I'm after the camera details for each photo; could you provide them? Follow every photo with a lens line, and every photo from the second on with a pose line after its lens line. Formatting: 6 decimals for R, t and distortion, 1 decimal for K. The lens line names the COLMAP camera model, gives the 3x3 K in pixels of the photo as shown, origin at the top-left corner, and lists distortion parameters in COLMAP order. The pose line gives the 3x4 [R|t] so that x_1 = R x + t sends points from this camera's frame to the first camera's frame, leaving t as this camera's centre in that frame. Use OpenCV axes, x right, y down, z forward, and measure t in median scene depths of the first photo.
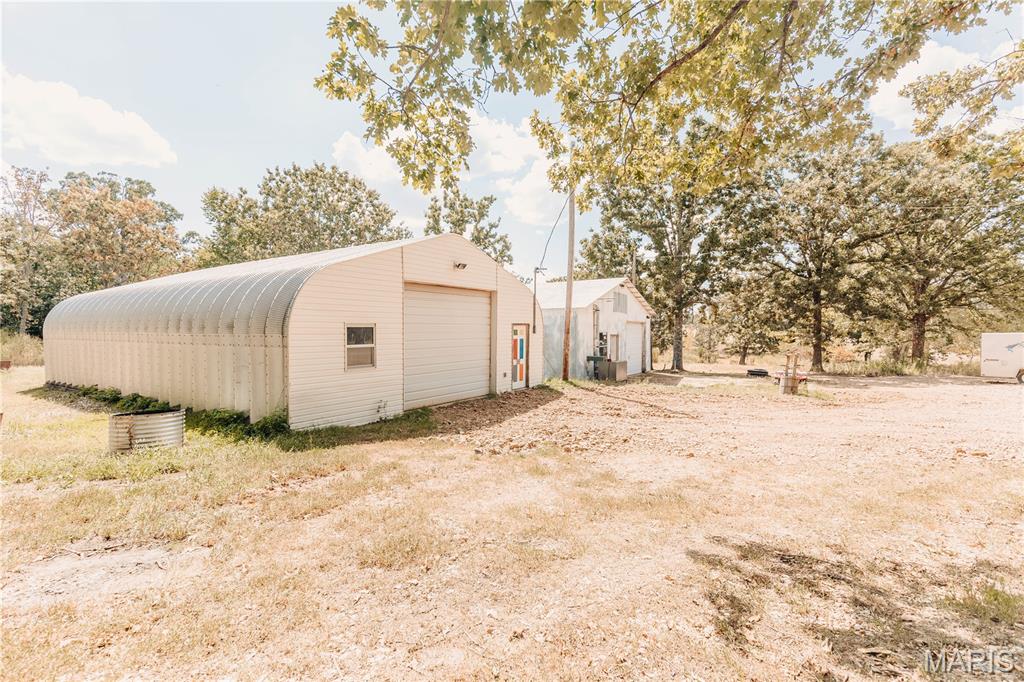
lens RADIAL K [[464.6, 0, 512.3], [0, 464.6, 344.2], [0, 0, 1]] dist [0.014493, -0.001999]
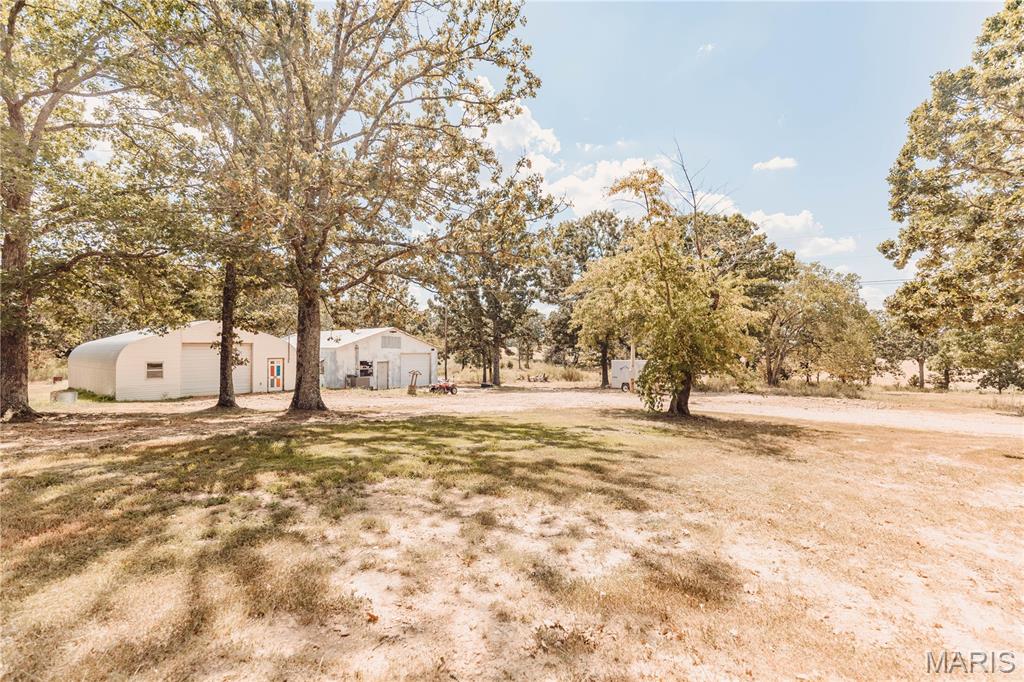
lens RADIAL K [[464.6, 0, 507.0], [0, 464.6, 343.8], [0, 0, 1]] dist [0.014493, -0.001999]
pose [[0.990546, -0.010894, -0.136748, 1.281460], [0.004460, 0.998872, -0.047270, -0.006636], [0.137108, 0.046213, 0.989477, -0.851628]]
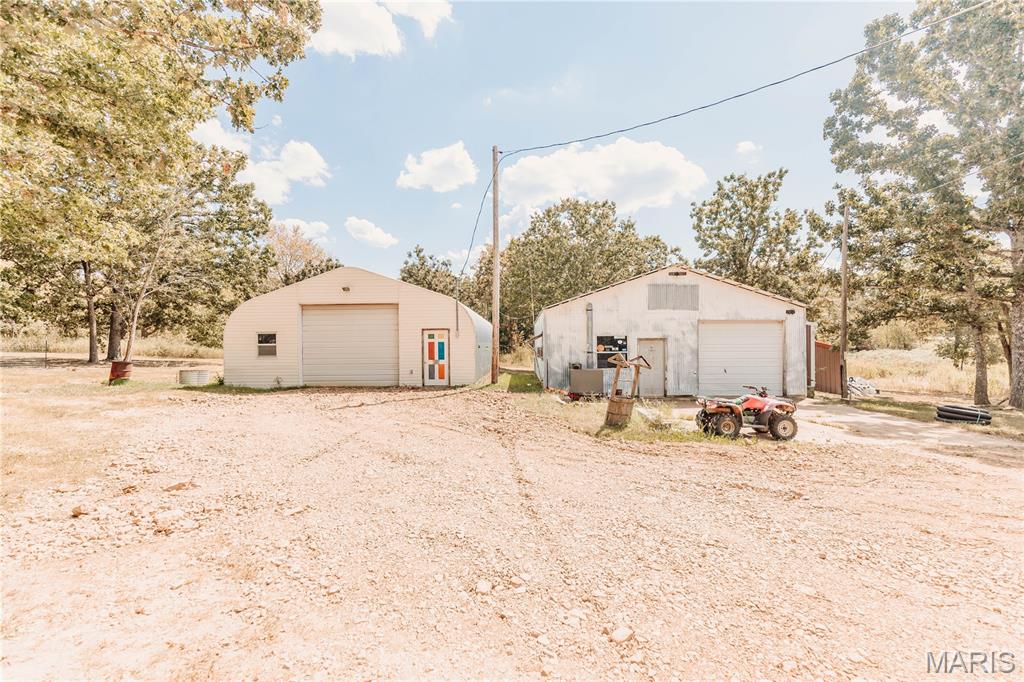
lens RADIAL K [[464.6, 0, 513.1], [0, 464.6, 340.5], [0, 0, 1]] dist [0.014493, -0.001999]
pose [[0.530849, -0.015191, -0.847330, 1.095157], [-0.019679, 0.999349, -0.030245, 0.015344], [0.847238, 0.032730, 0.530205, 0.557002]]
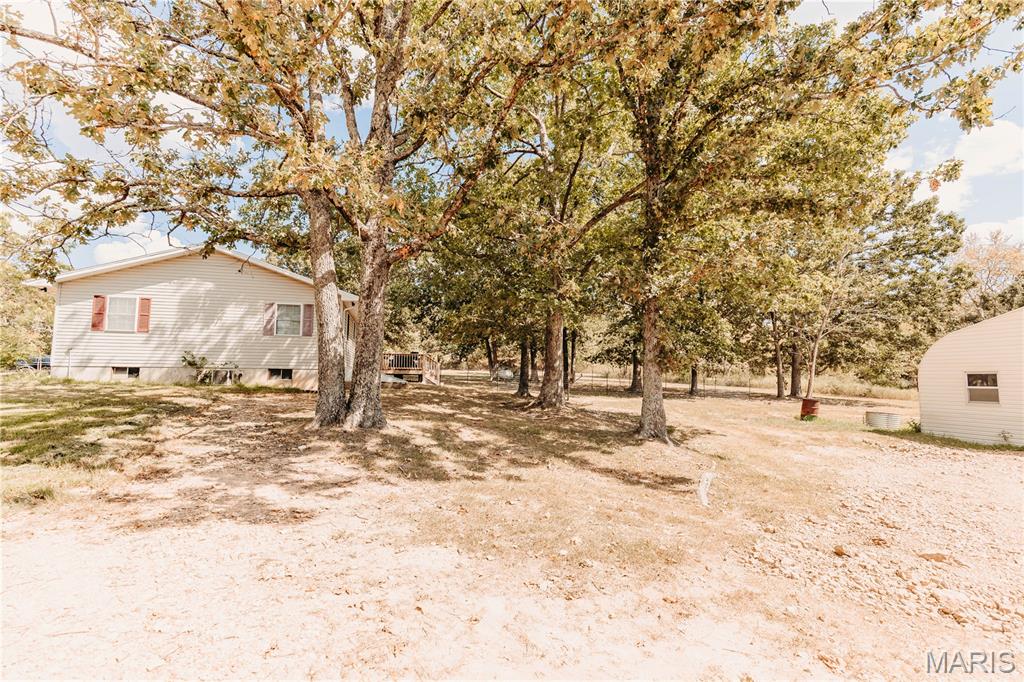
lens RADIAL K [[464.6, 0, 512.7], [0, 464.6, 341.3], [0, 0, 1]] dist [0.014493, -0.001999]
pose [[-0.623995, -0.076872, -0.777638, 1.083809], [-0.043623, 0.997024, -0.063556, 0.011015], [0.780210, -0.005736, -0.625492, 0.512853]]
